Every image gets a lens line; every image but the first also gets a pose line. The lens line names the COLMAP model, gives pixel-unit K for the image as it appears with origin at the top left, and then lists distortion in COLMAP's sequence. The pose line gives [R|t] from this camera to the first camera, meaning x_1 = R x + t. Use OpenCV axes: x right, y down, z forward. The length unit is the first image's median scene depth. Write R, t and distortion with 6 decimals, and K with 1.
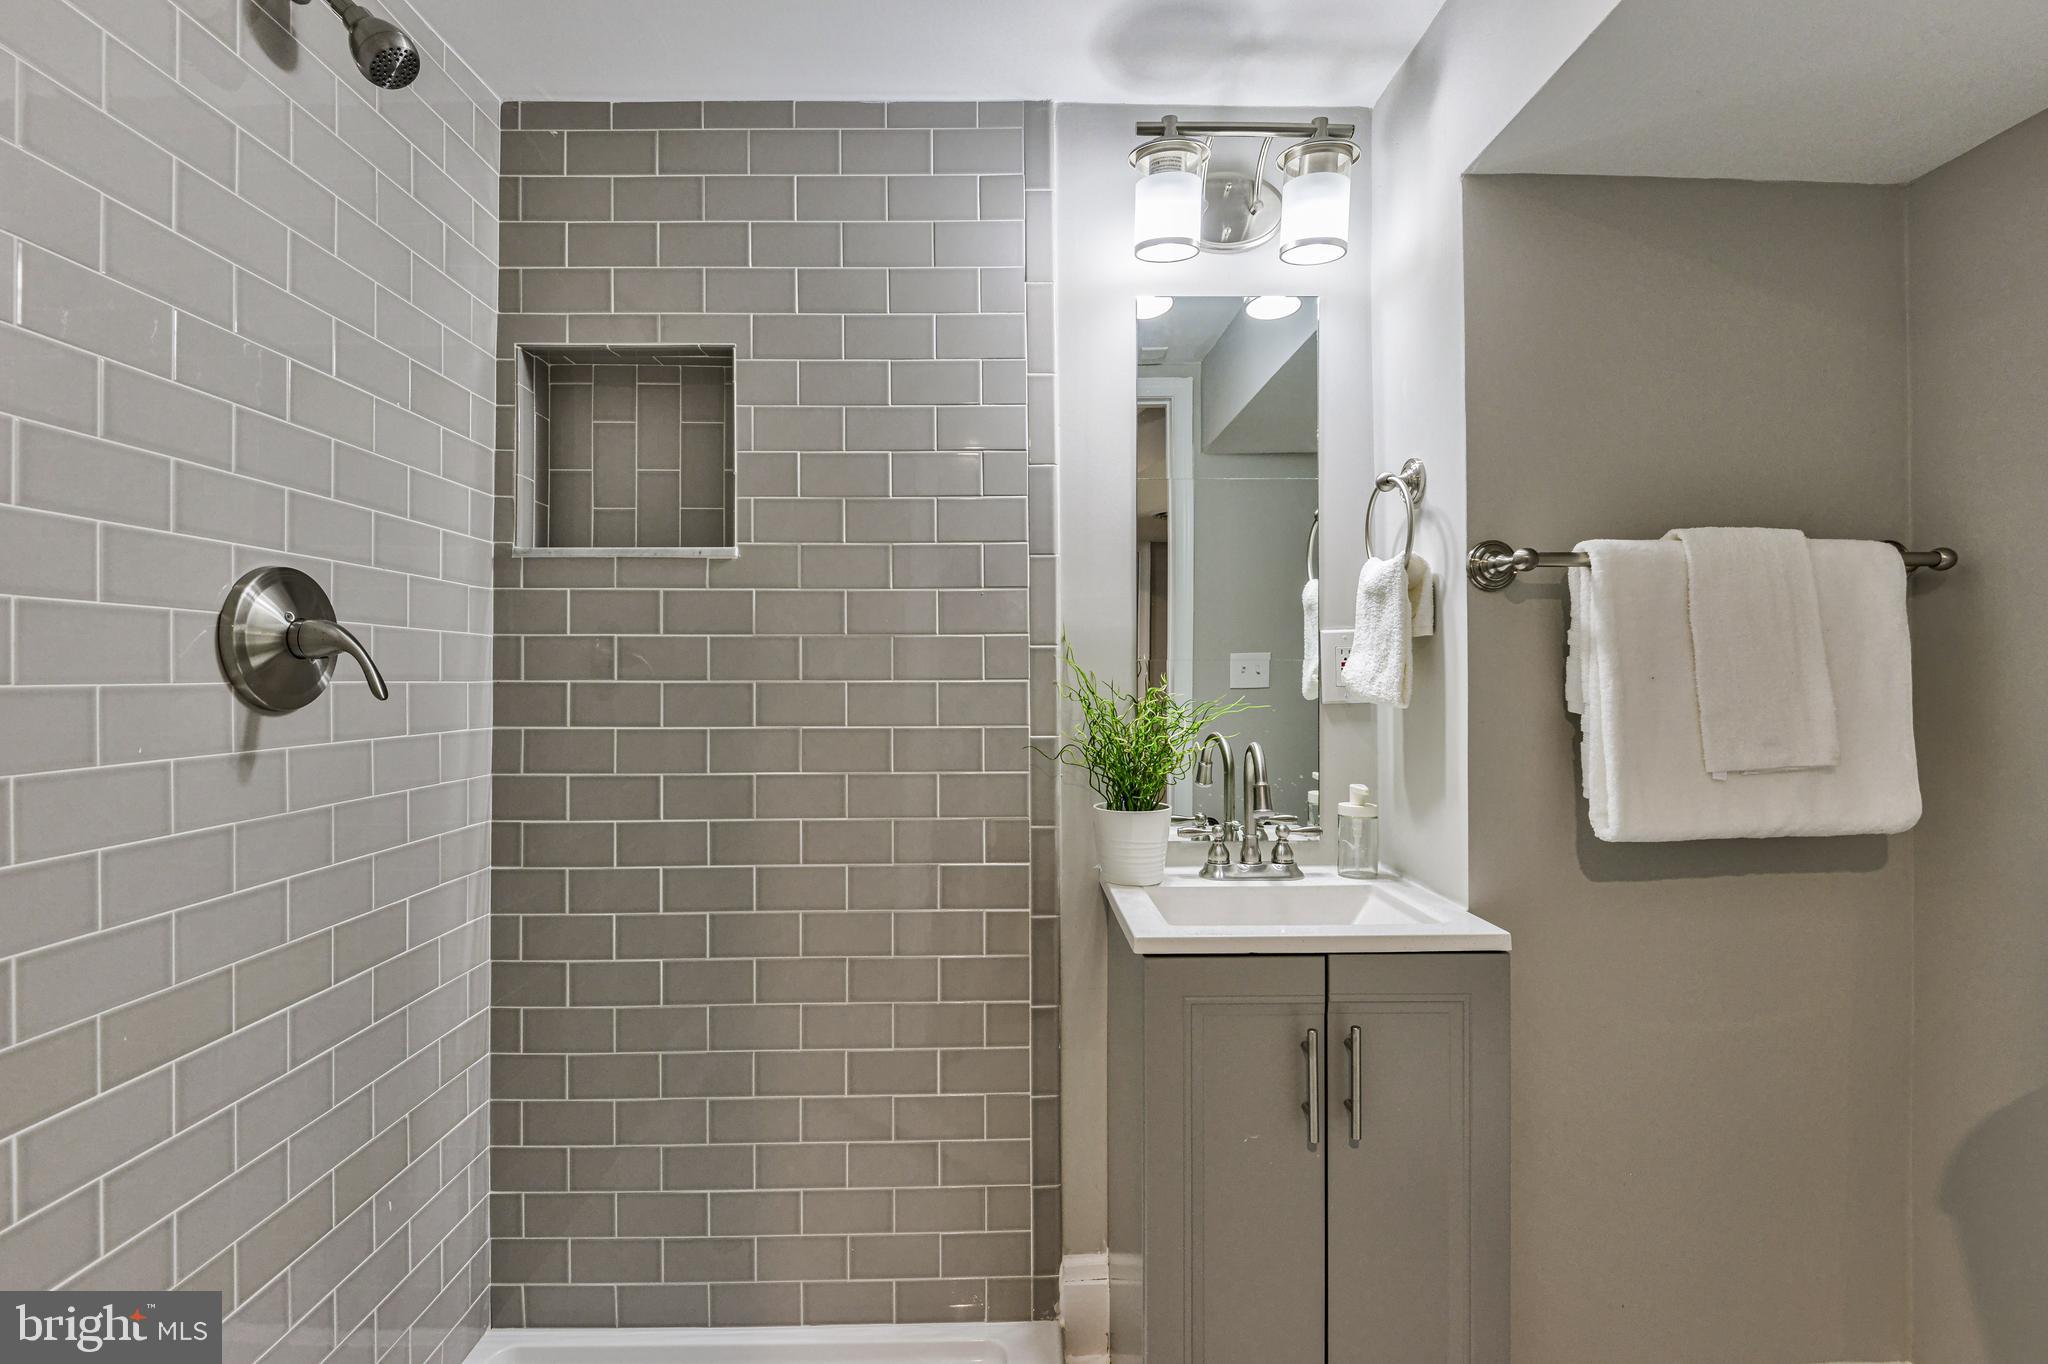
lens RADIAL K [[951.6, 0, 1015.1], [0, 951.6, 674.9], [0, 0, 1]] dist [0.032059, -0.023493]
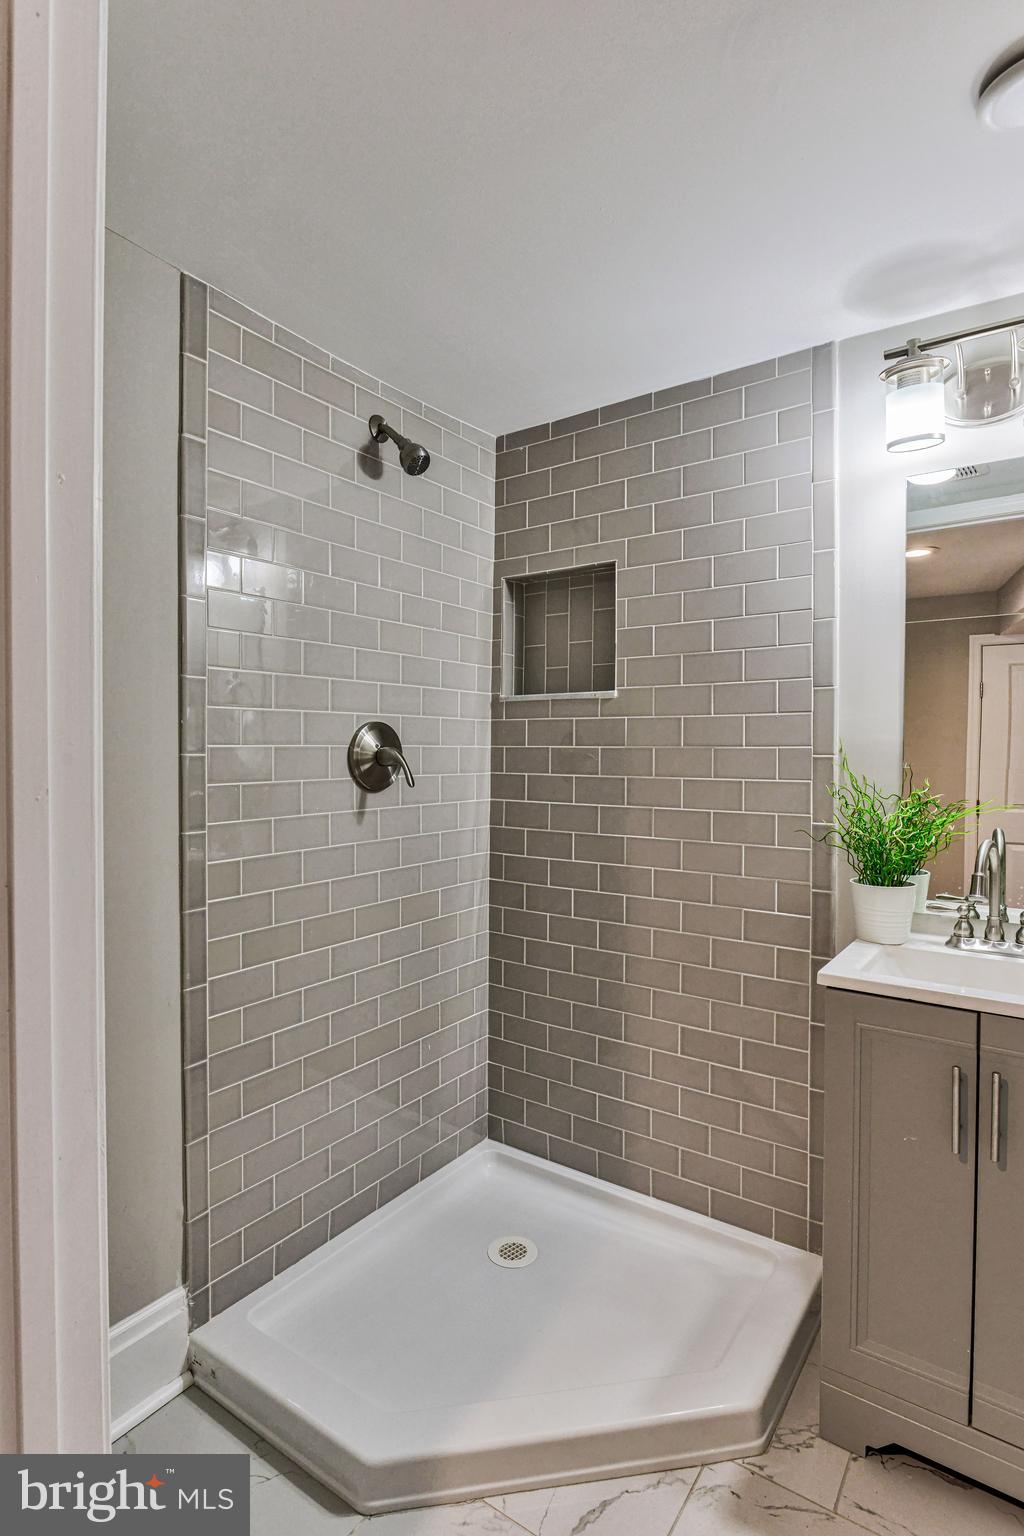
lens RADIAL K [[786.9, 0, 512.0], [0, 786.9, 768.0], [0, 0, 1]] dist [0.032990, -0.000486]
pose [[0.819292, 0.019552, -0.573043, 0.313704], [-0.005917, 0.999654, 0.025648, -0.039597], [0.573346, -0.017622, 0.819124, -0.157269]]
